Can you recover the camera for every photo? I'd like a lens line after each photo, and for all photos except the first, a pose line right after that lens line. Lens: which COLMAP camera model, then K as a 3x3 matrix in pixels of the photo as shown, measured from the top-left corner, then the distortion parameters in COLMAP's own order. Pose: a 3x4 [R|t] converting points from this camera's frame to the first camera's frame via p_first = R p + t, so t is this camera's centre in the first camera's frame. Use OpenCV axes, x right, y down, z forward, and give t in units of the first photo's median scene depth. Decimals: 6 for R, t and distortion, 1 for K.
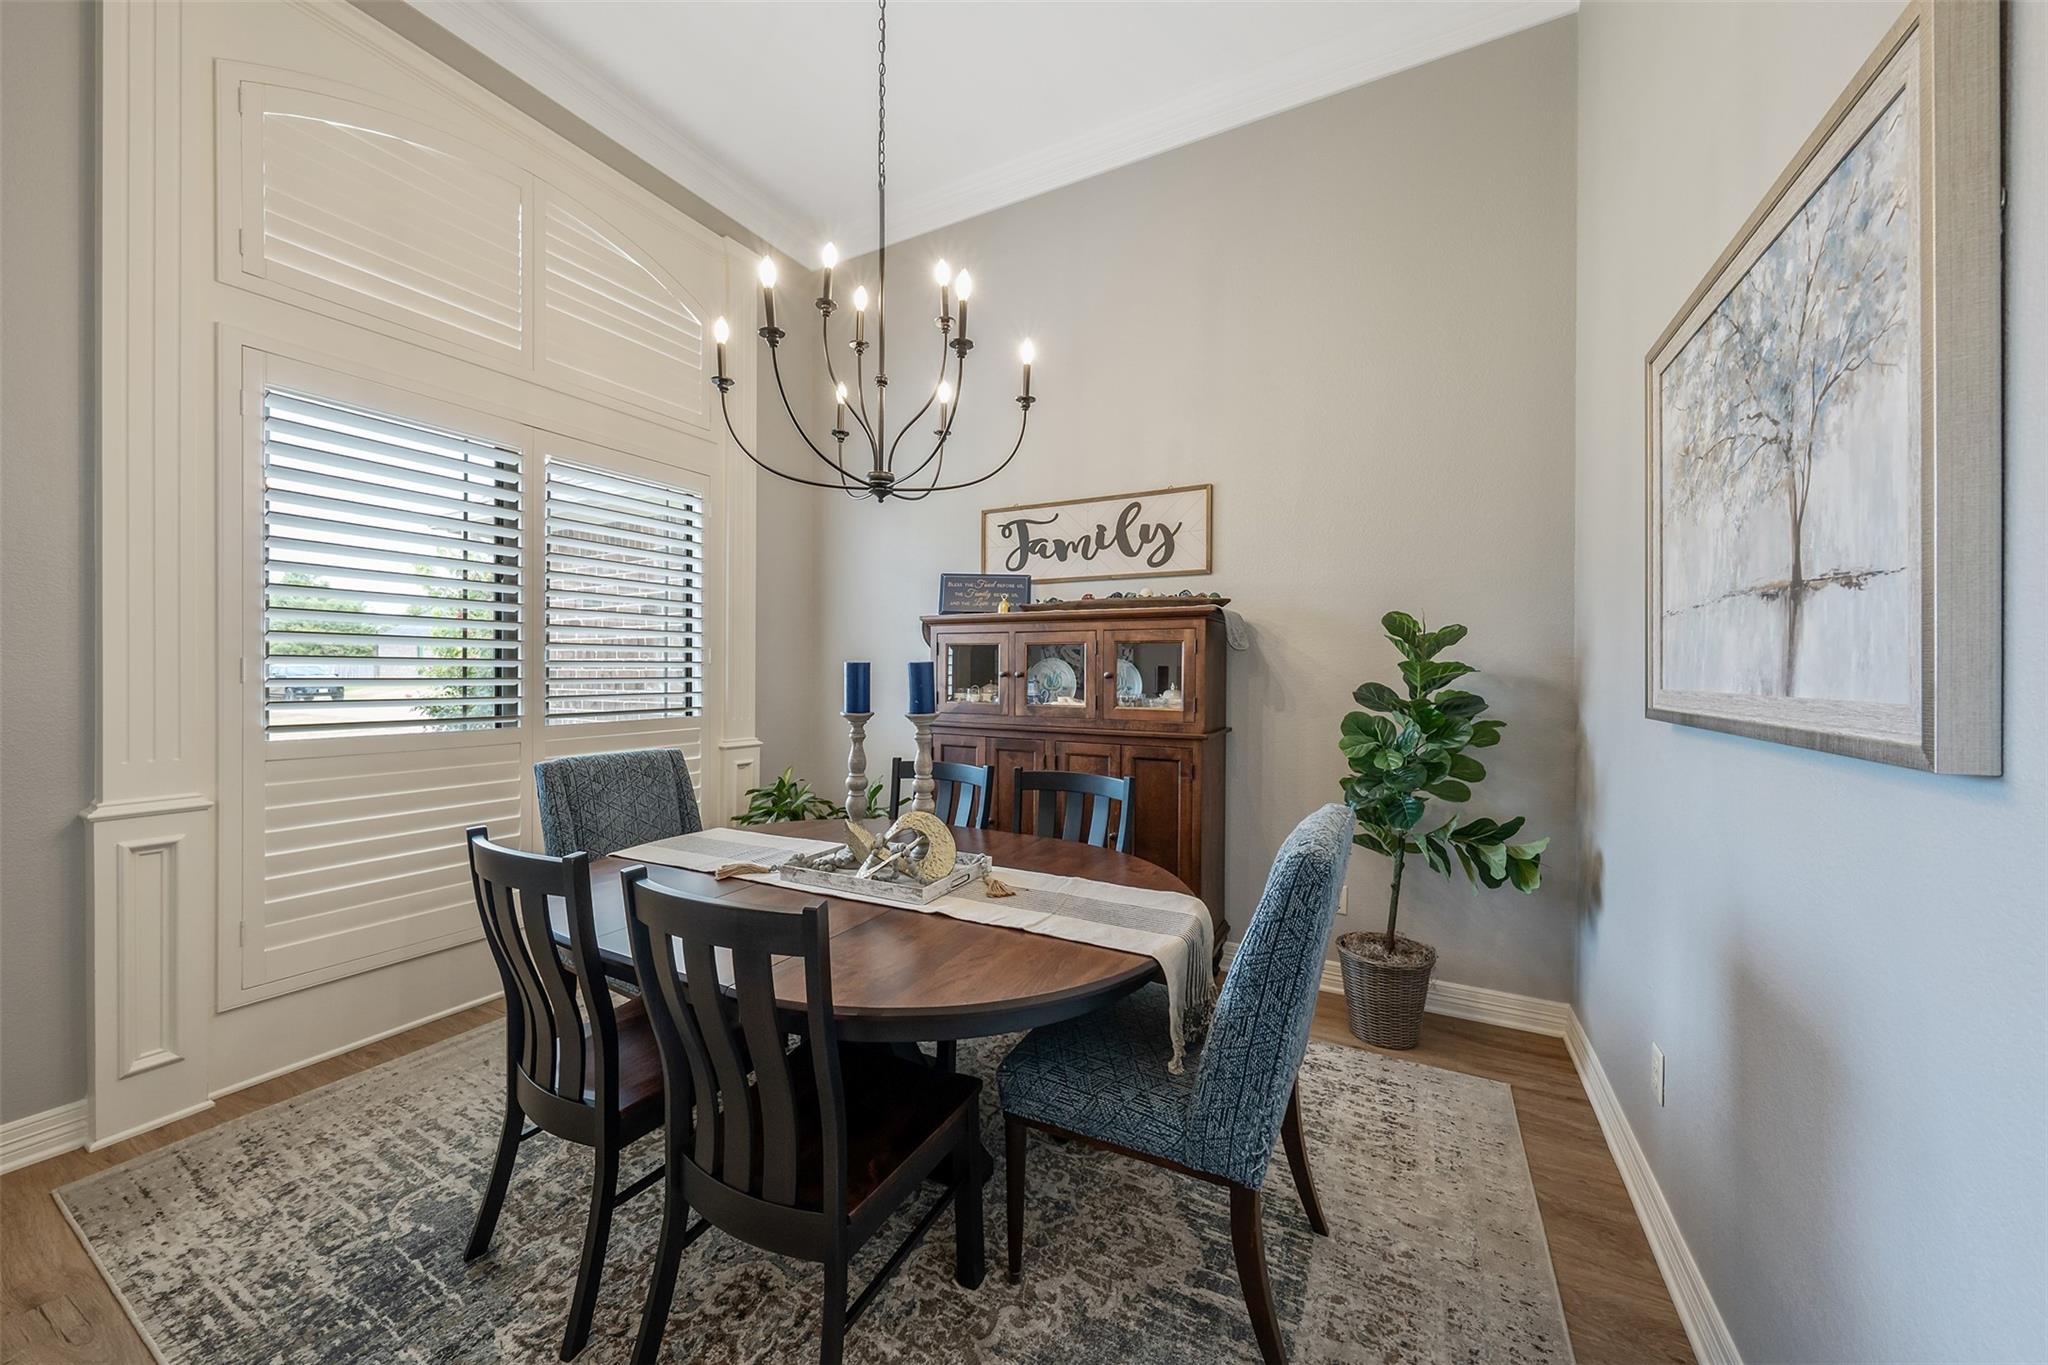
lens RADIAL K [[730.1, 0, 1017.8], [0, 730.1, 674.0], [0, 0, 1]] dist [-0.002837, -0.000129]
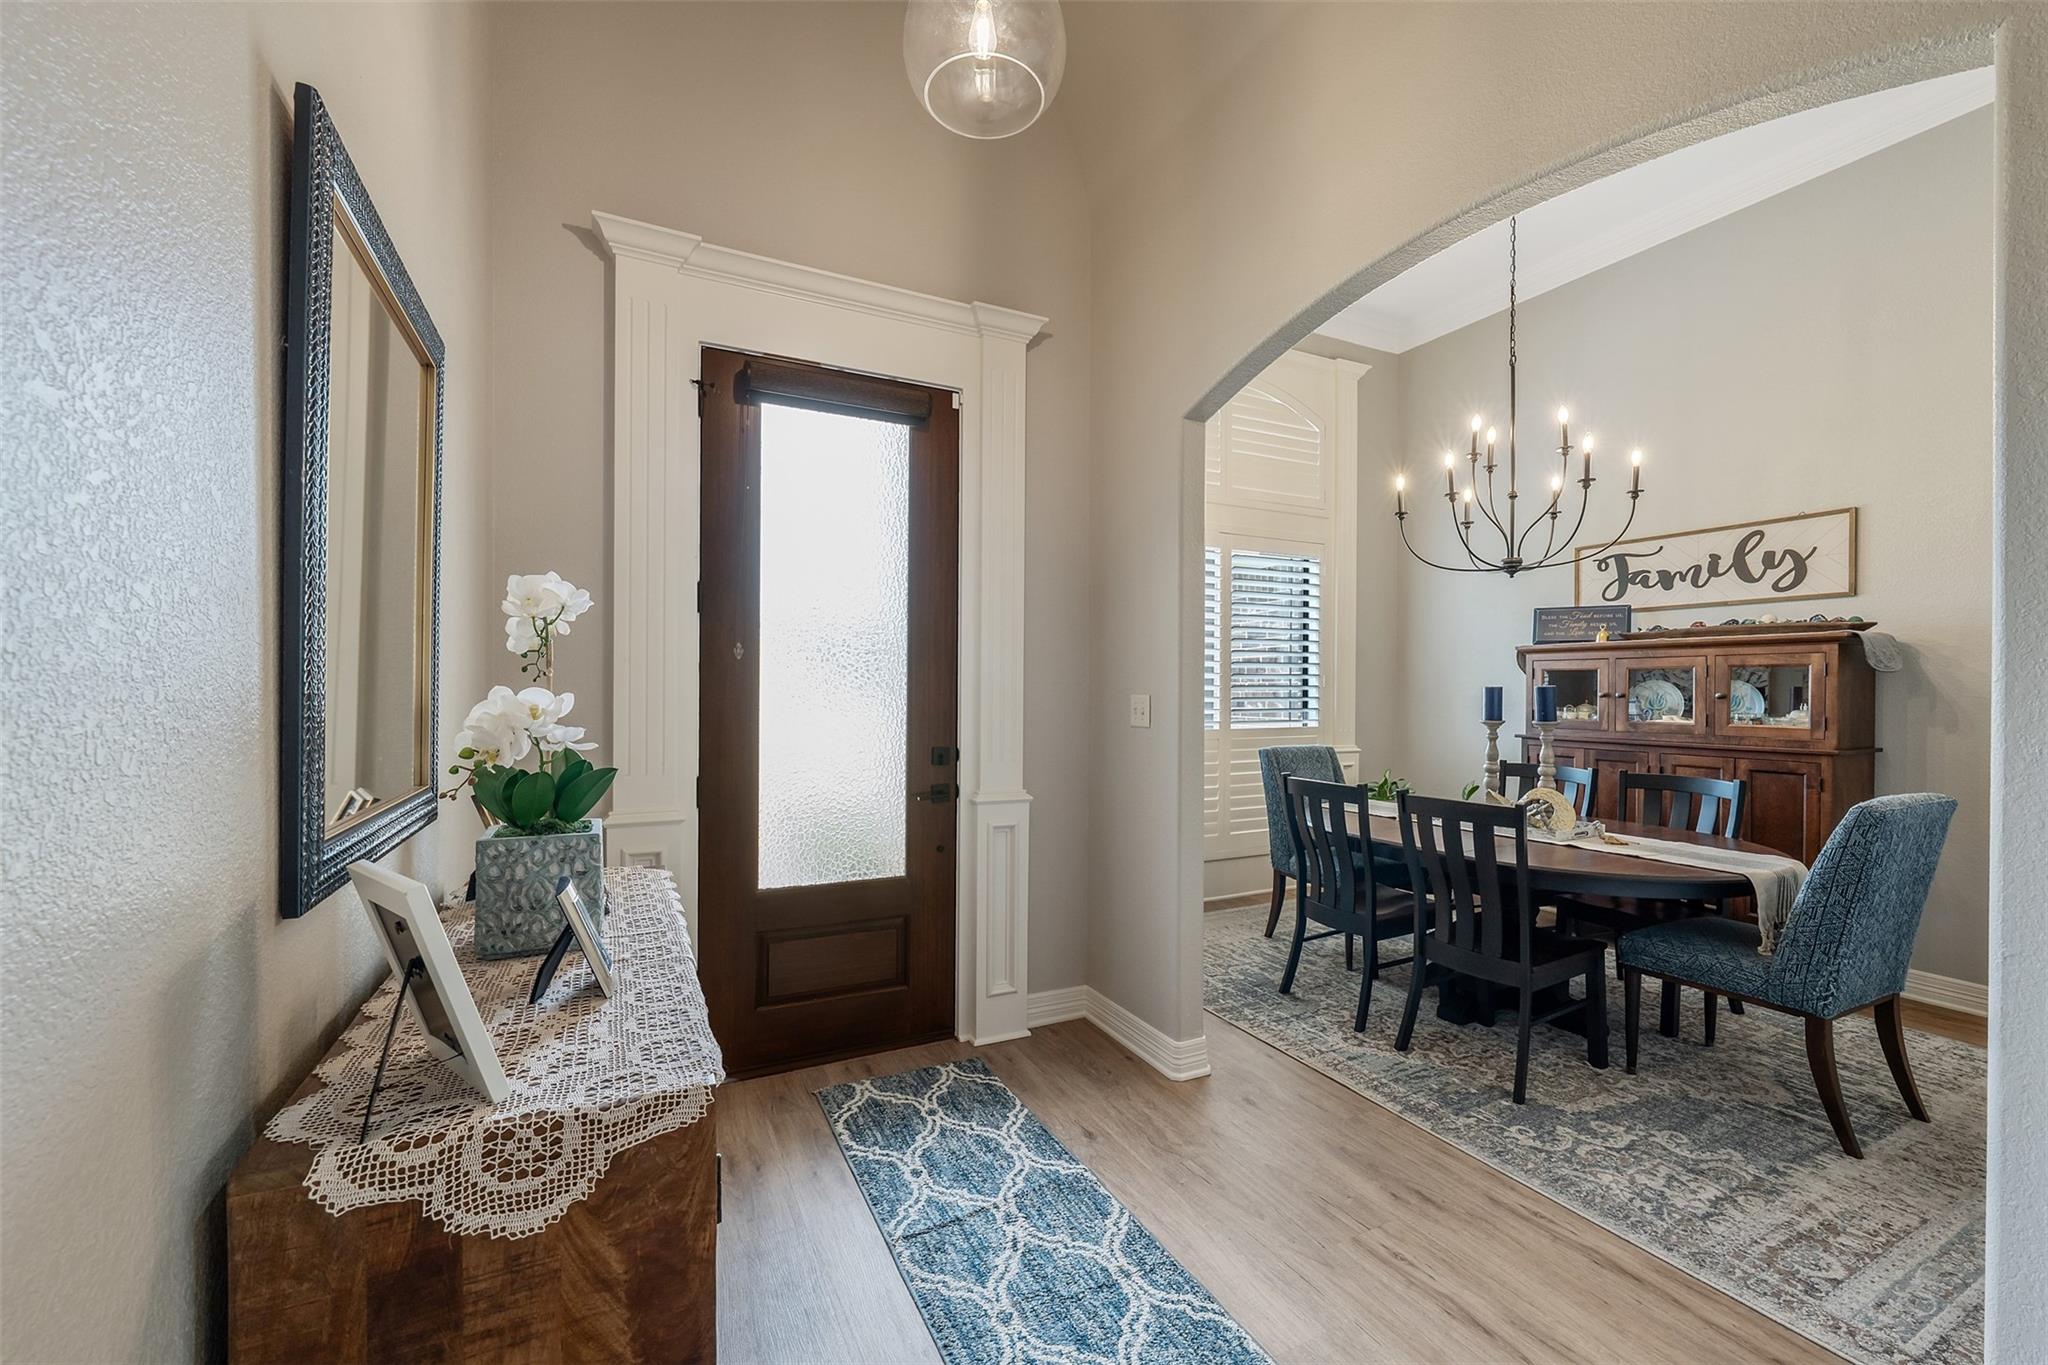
lens RADIAL K [[809.6, 0, 1019.1], [0, 809.6, 696.5], [0, 0, 1]] dist [0.000920, -0.001296]
pose [[0.819003, 0.000369, -0.573789, -0.041449], [-0.000429, 1.000000, 0.000032, 0.002750], [0.573789, 0.000220, 0.819003, -0.588974]]
